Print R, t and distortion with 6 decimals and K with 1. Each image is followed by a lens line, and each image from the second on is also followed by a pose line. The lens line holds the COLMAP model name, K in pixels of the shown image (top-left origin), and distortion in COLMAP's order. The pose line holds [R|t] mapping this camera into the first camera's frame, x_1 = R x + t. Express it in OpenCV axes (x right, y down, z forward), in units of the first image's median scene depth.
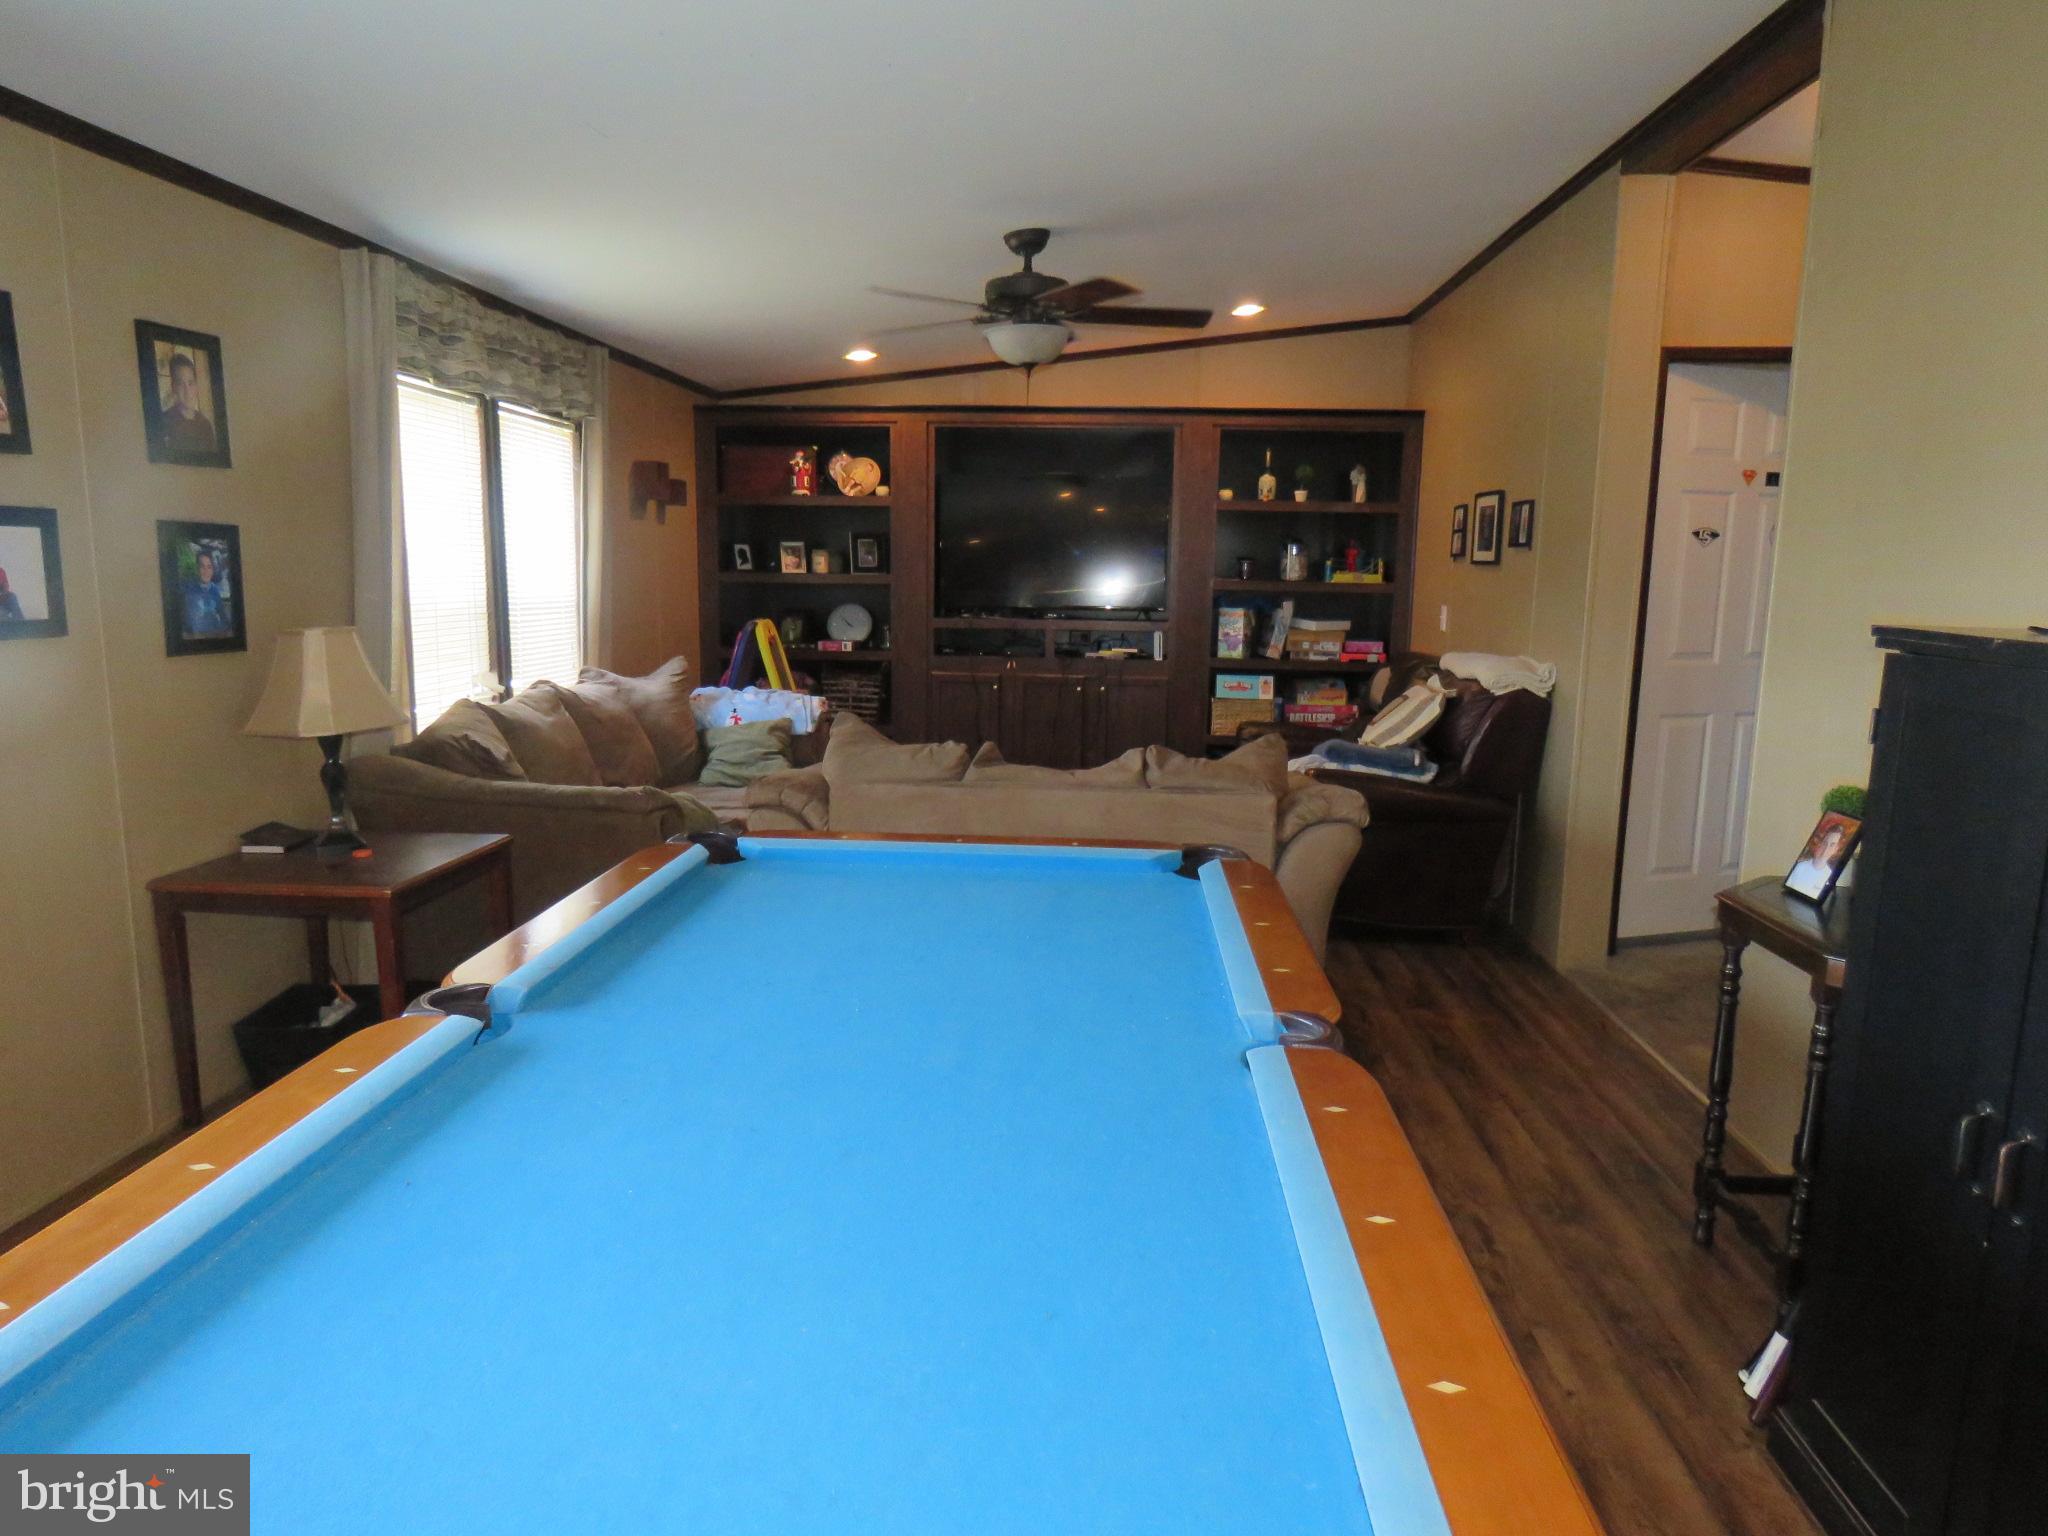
lens RADIAL K [[1294.5, 0, 1024.5], [0, 1294.5, 757.8], [0, 0, 1]] dist [-0.011228, 0.003919]
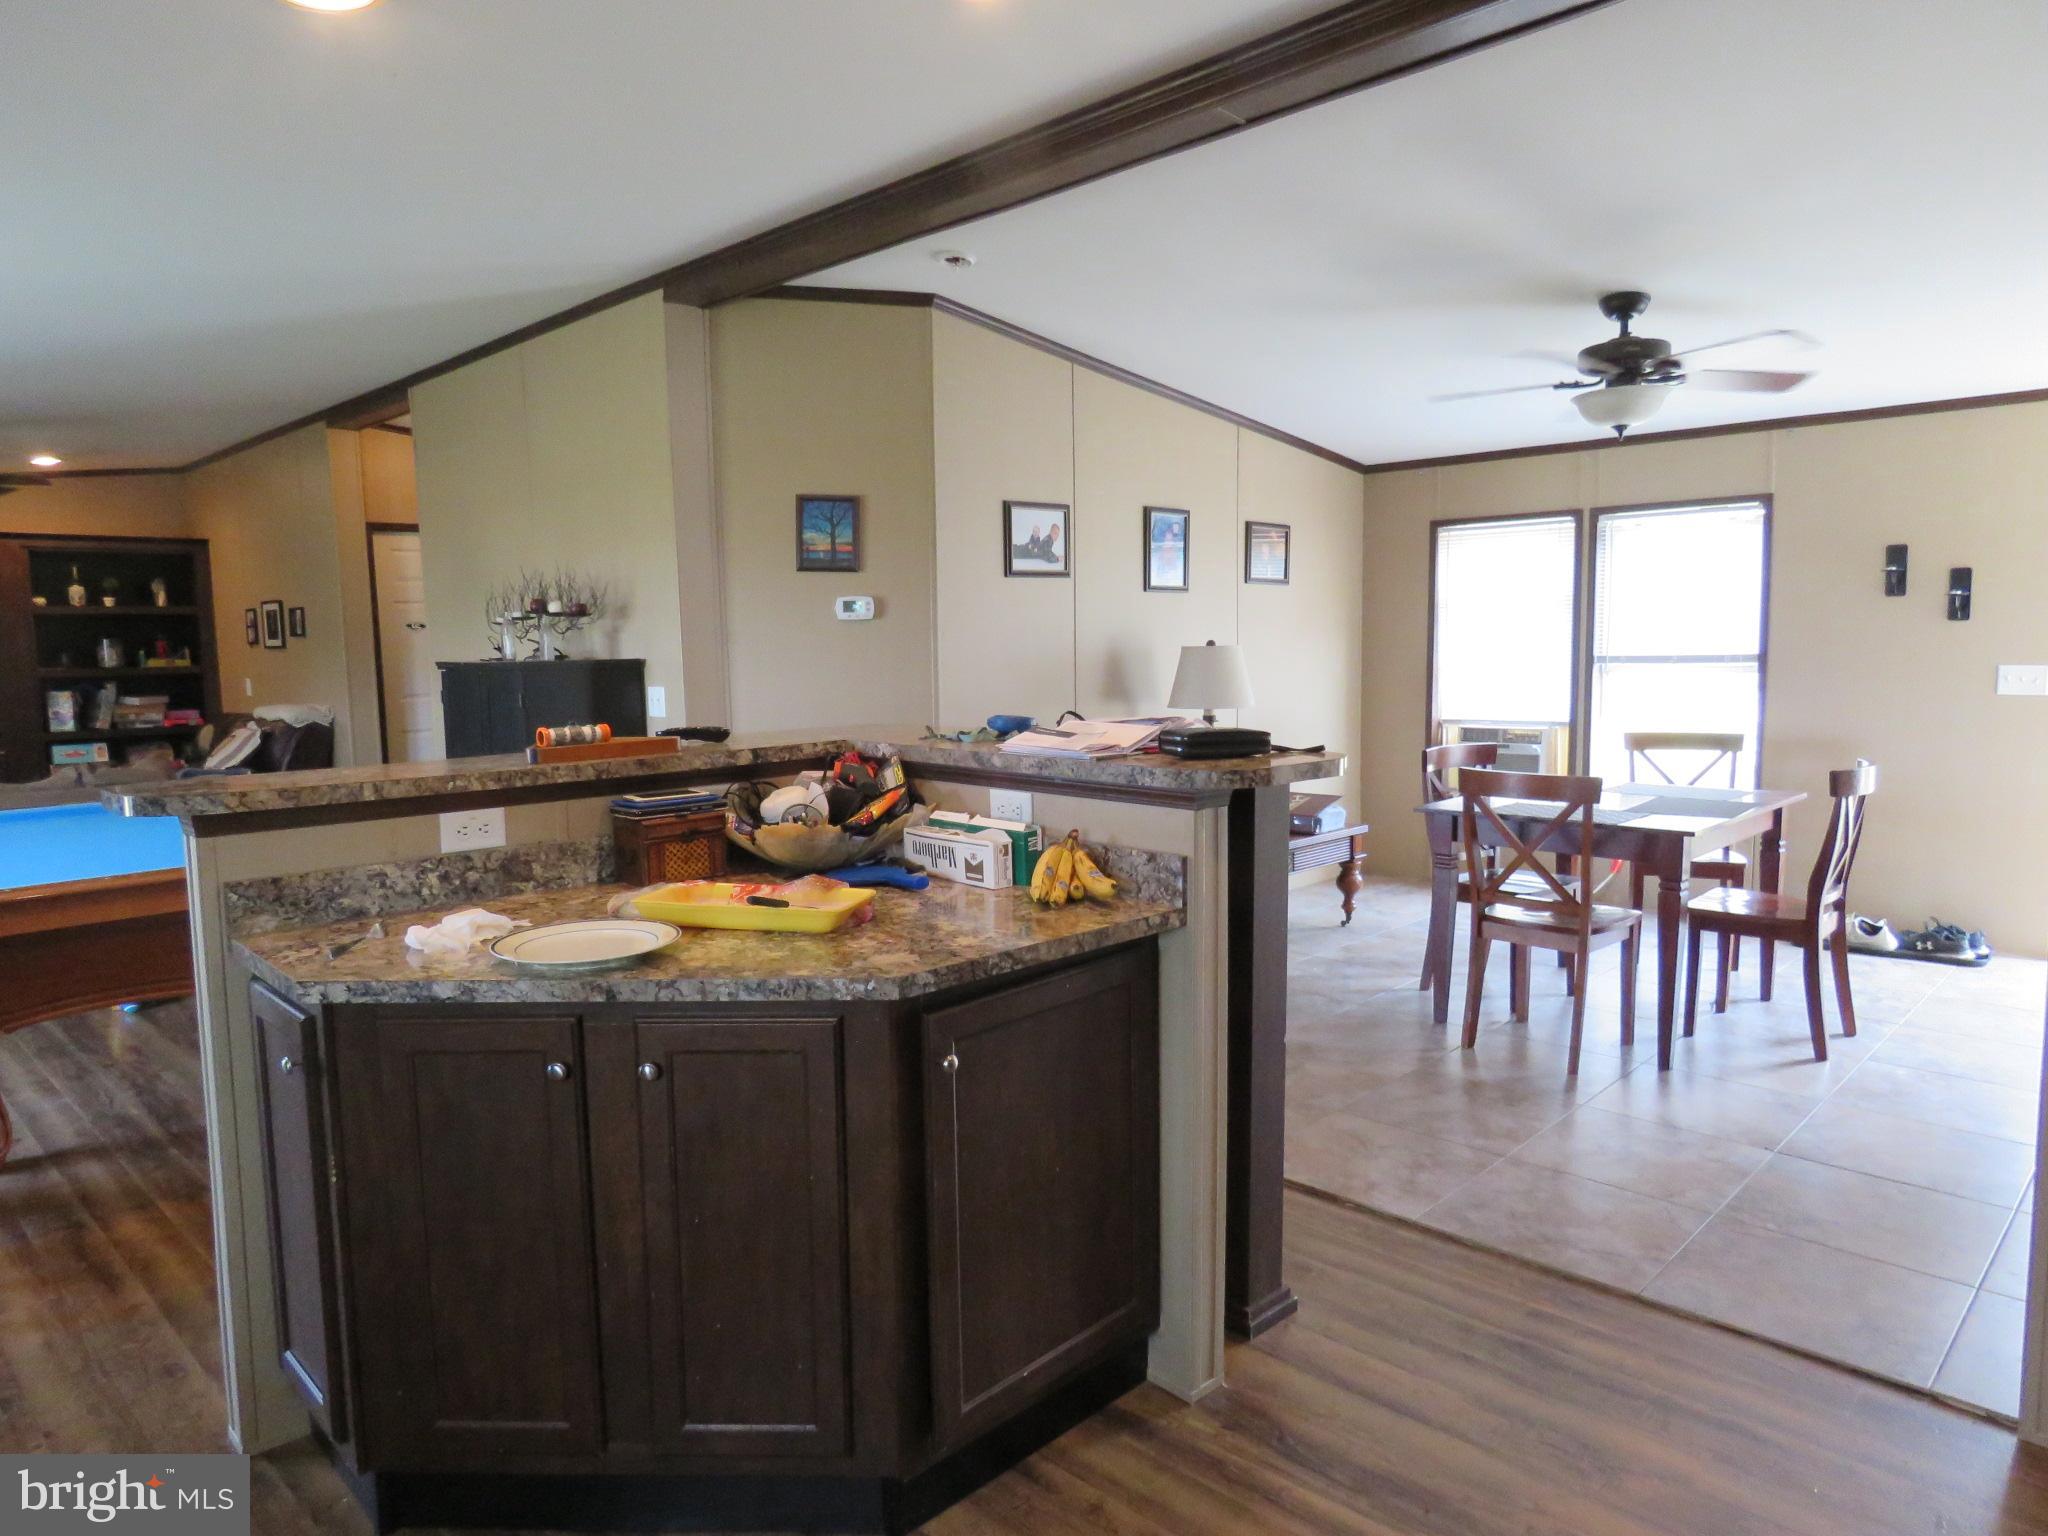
lens RADIAL K [[1294.5, 0, 1014.7], [0, 1294.5, 761.5], [0, 0, 1]] dist [-0.011228, 0.003919]
pose [[0.645730, -0.103662, 0.756496, -0.203263], [0.148556, 0.988866, 0.008699, 0.081912], [-0.748975, 0.106764, 0.653940, -0.525413]]
